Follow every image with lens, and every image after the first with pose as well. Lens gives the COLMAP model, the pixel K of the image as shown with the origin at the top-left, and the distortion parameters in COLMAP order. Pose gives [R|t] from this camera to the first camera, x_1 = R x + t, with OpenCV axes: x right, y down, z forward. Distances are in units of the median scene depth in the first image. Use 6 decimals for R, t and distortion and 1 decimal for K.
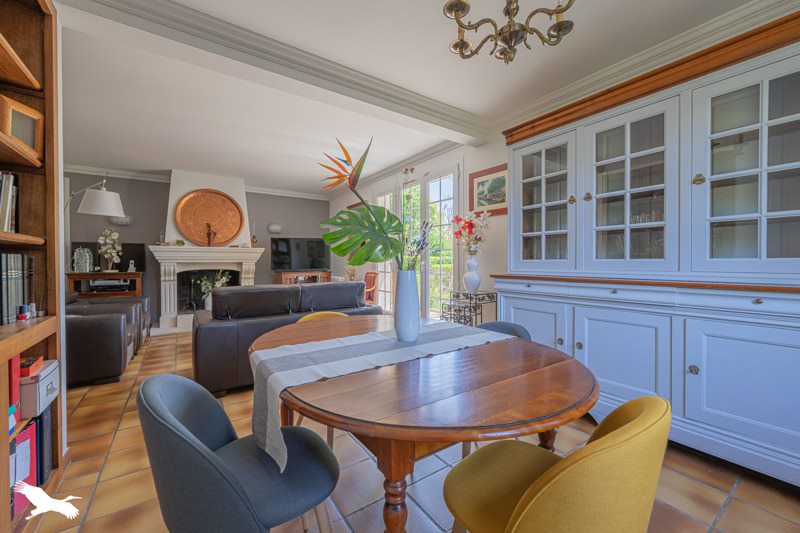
lens RADIAL K [[315.5, 0, 399.1], [0, 315.5, 263.9], [0, 0, 1]] dist [0.001122, 0.000106]
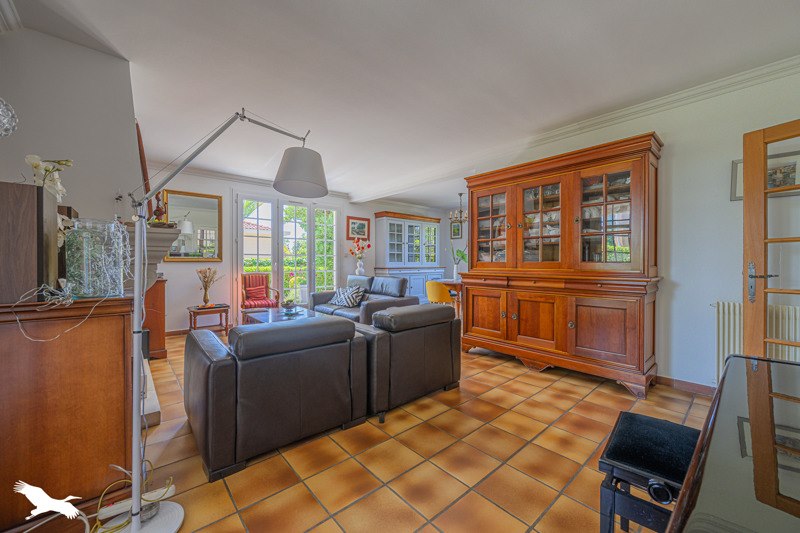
lens RADIAL K [[315.5, 0, 399.7], [0, 315.5, 267.2], [0, 0, 1]] dist [0.001122, 0.000106]
pose [[-0.115150, 0.002925, 0.993344, -2.396983], [0.007434, 0.999970, -0.002083, 0.040170], [-0.993320, 0.007145, -0.115168, 1.293162]]
